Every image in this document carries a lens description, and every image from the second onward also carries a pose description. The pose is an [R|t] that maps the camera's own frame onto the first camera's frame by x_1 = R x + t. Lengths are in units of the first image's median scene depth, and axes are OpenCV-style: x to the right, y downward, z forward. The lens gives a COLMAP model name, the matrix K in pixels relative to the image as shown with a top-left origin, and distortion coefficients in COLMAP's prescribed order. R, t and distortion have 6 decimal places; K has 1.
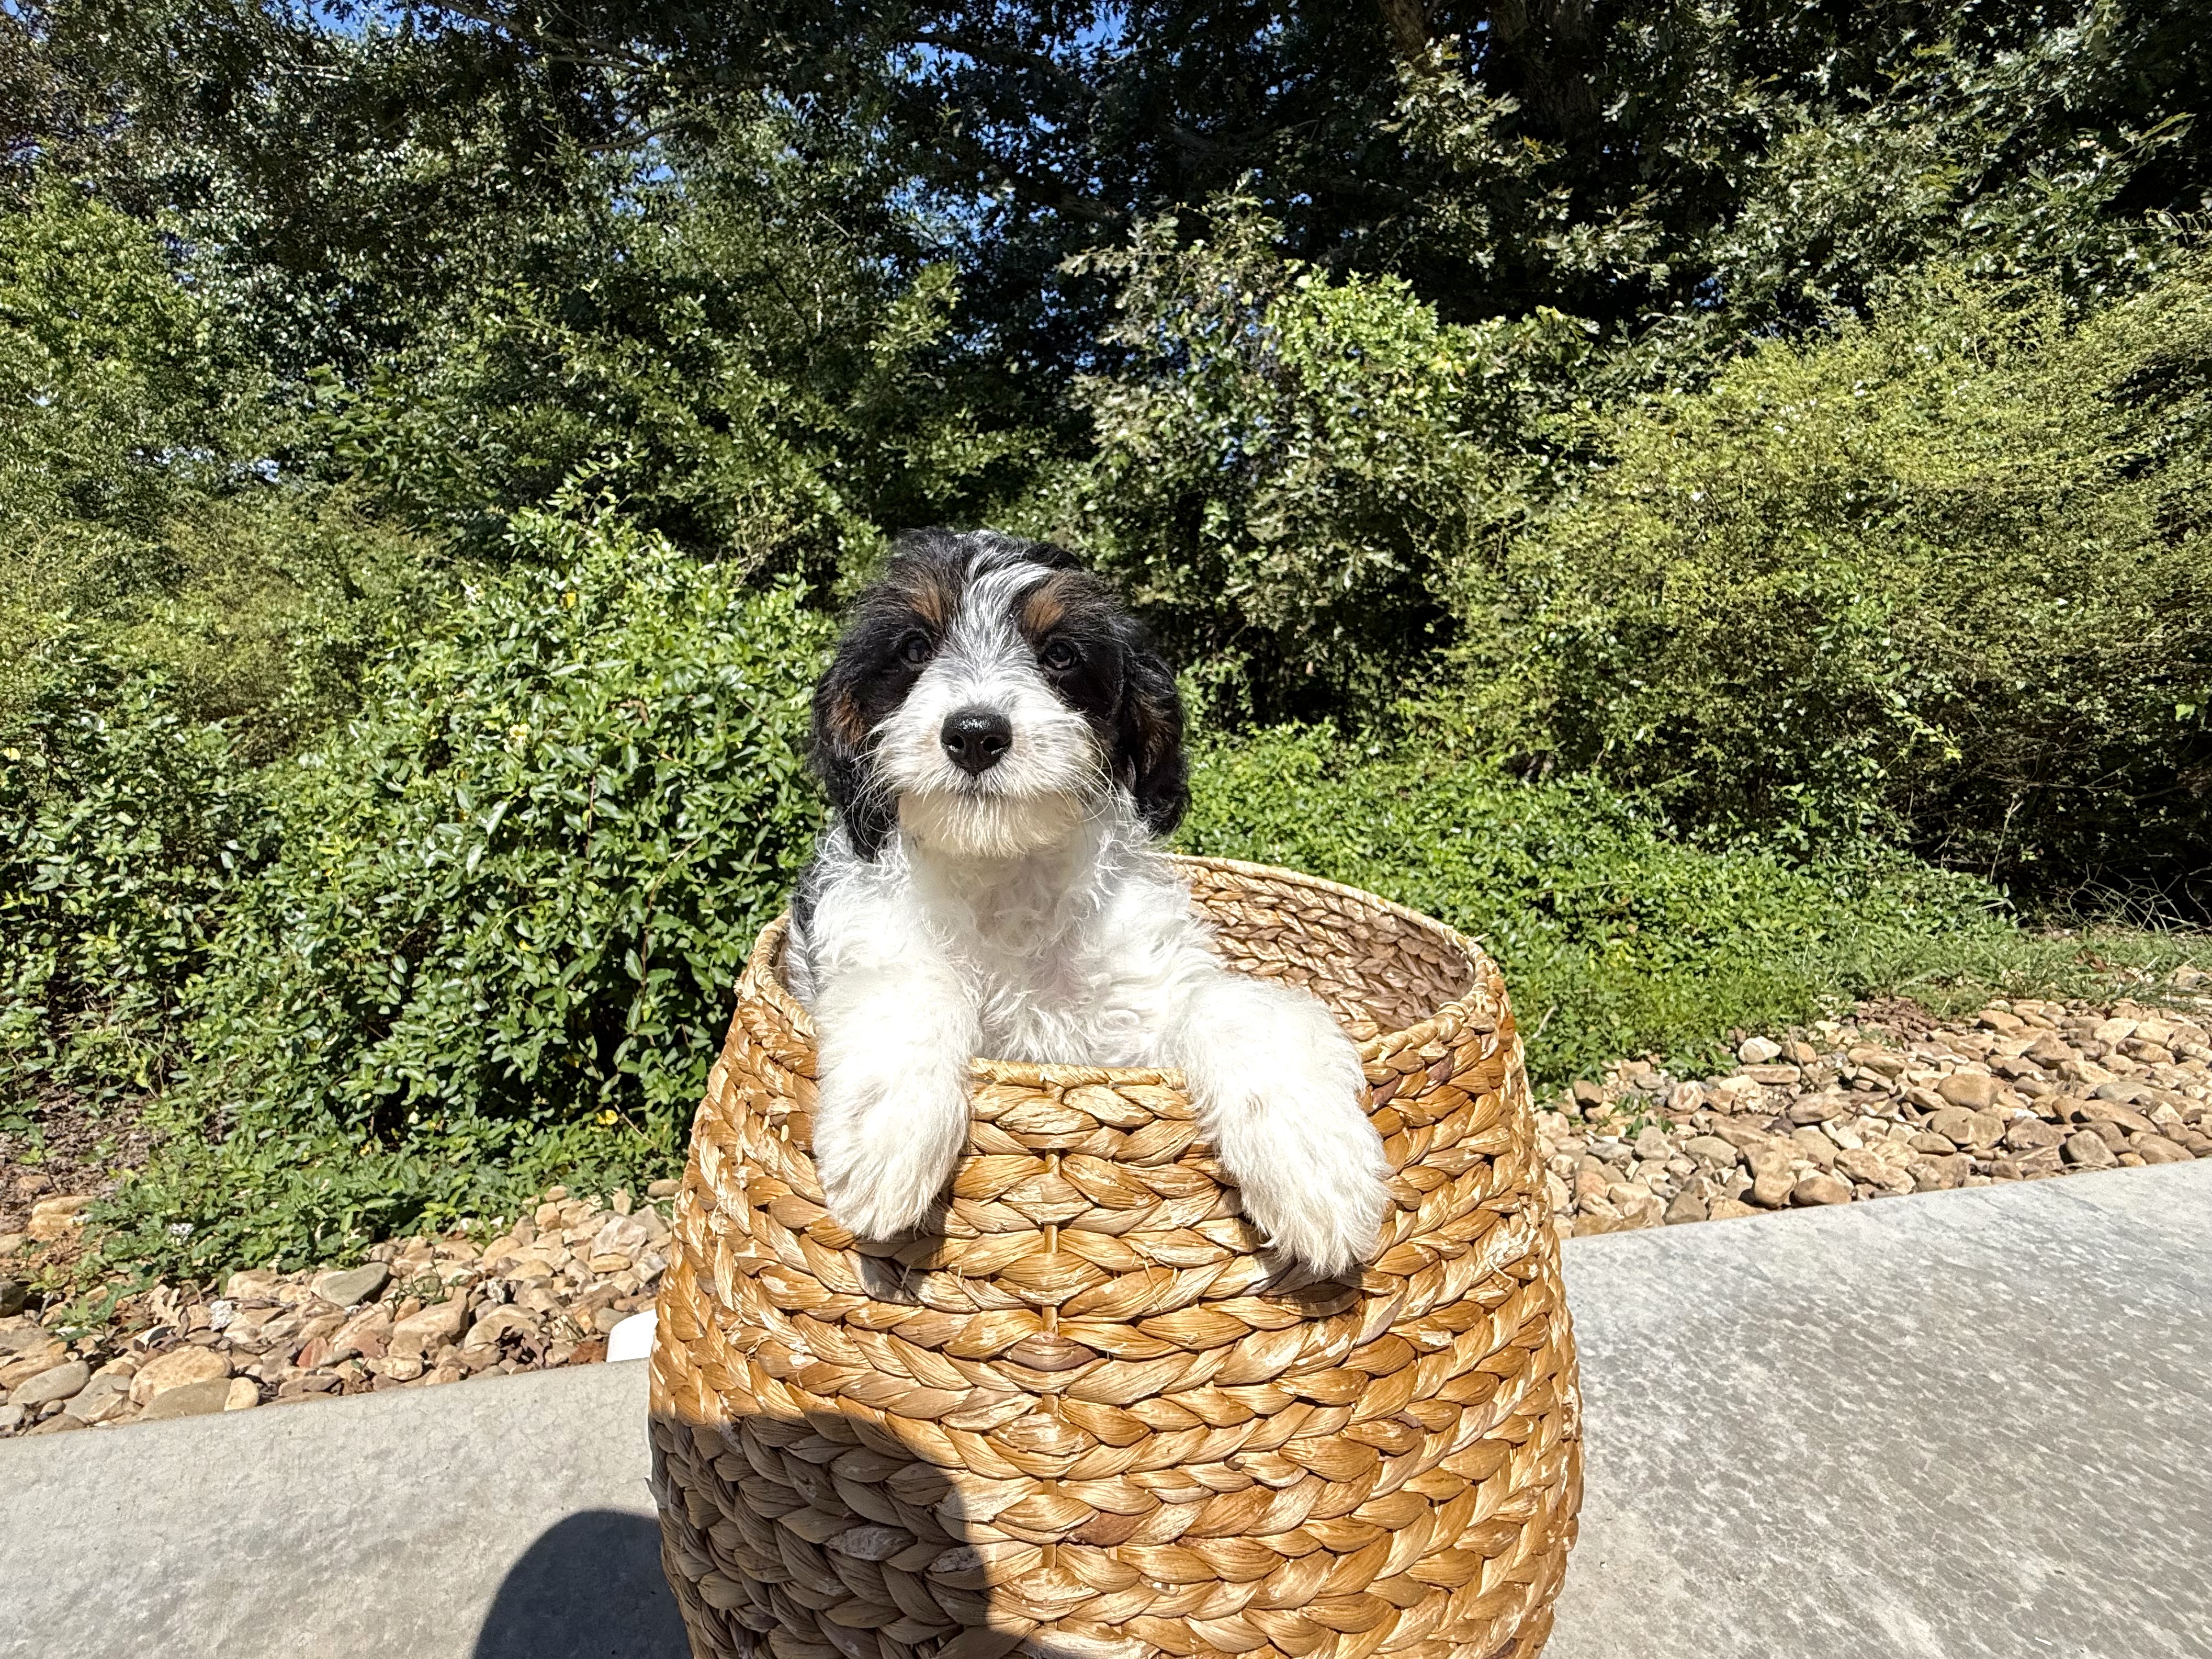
lens RADIAL K [[1007.5, 0, 1087.1], [0, 1007.5, 827.8], [0, 0, 1]] dist [-0.000153, 0.000615]
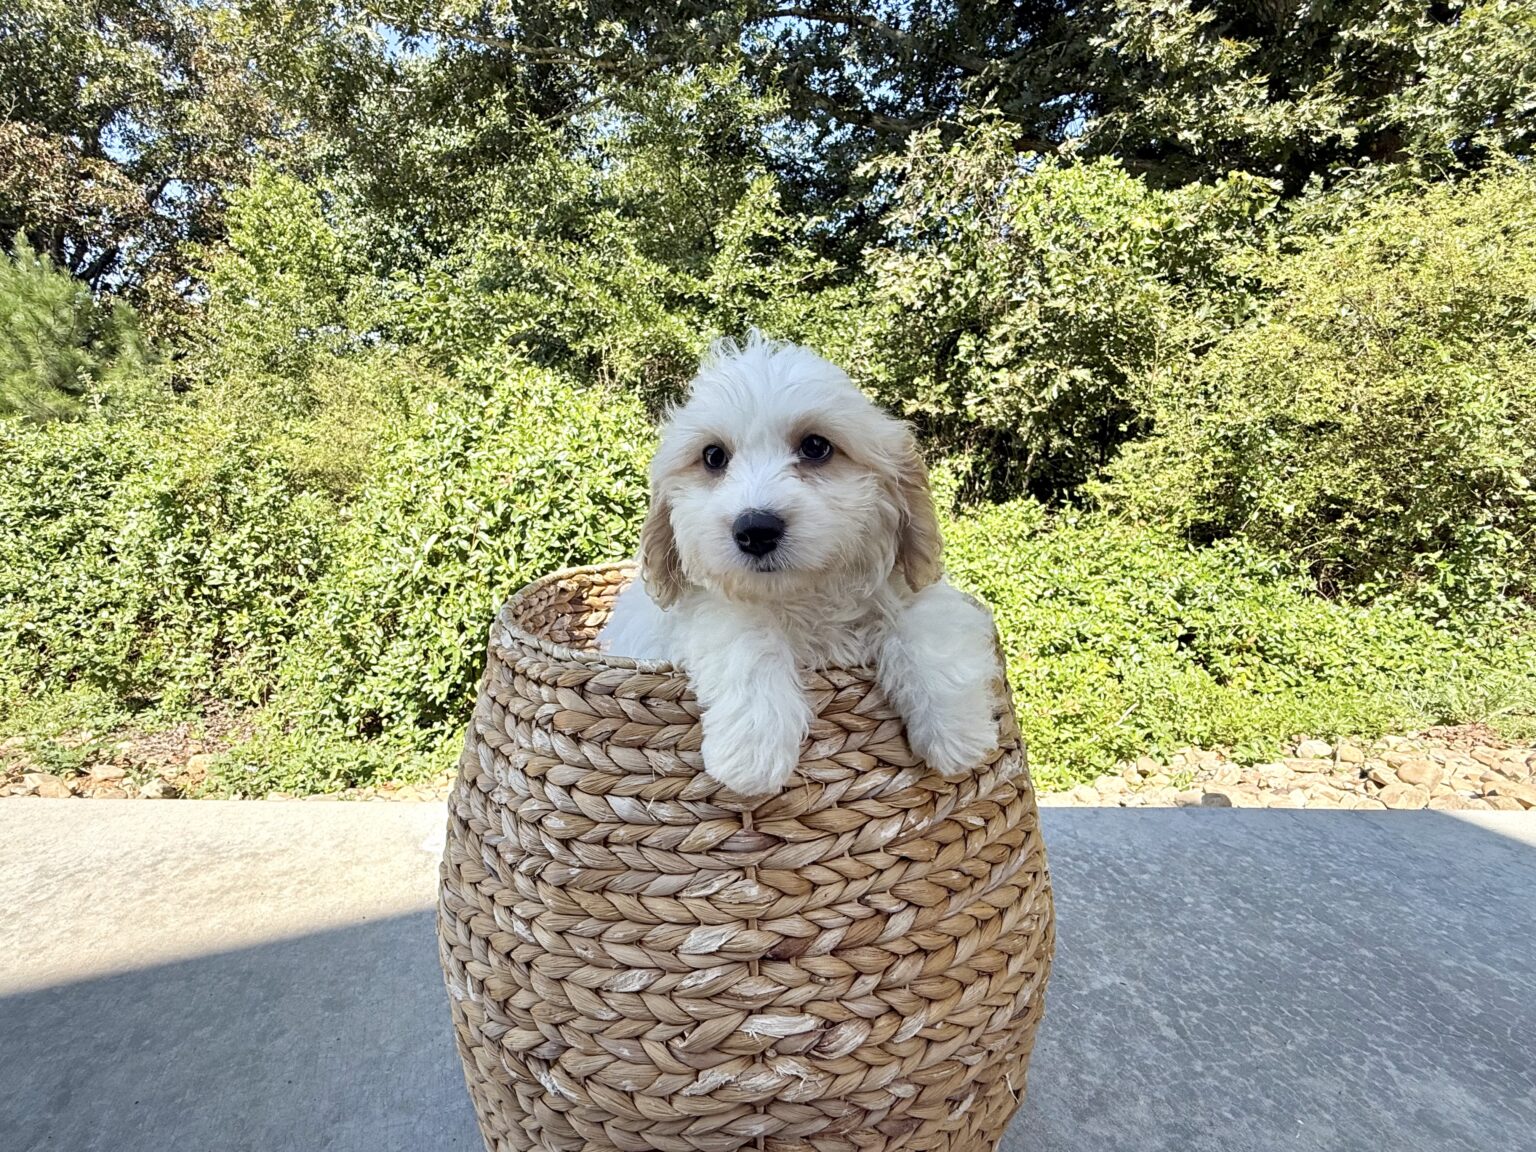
lens RADIAL K [[759.7, 0, 756.4], [0, 759.7, 574.0], [0, 0, 1]] dist [0.000524, 0.000579]
pose [[0.976761, 0.028453, -0.212435, 0.094082], [-0.031885, 0.999410, -0.012743, 0.017896], [0.211947, 0.019220, 0.977092, -0.047950]]
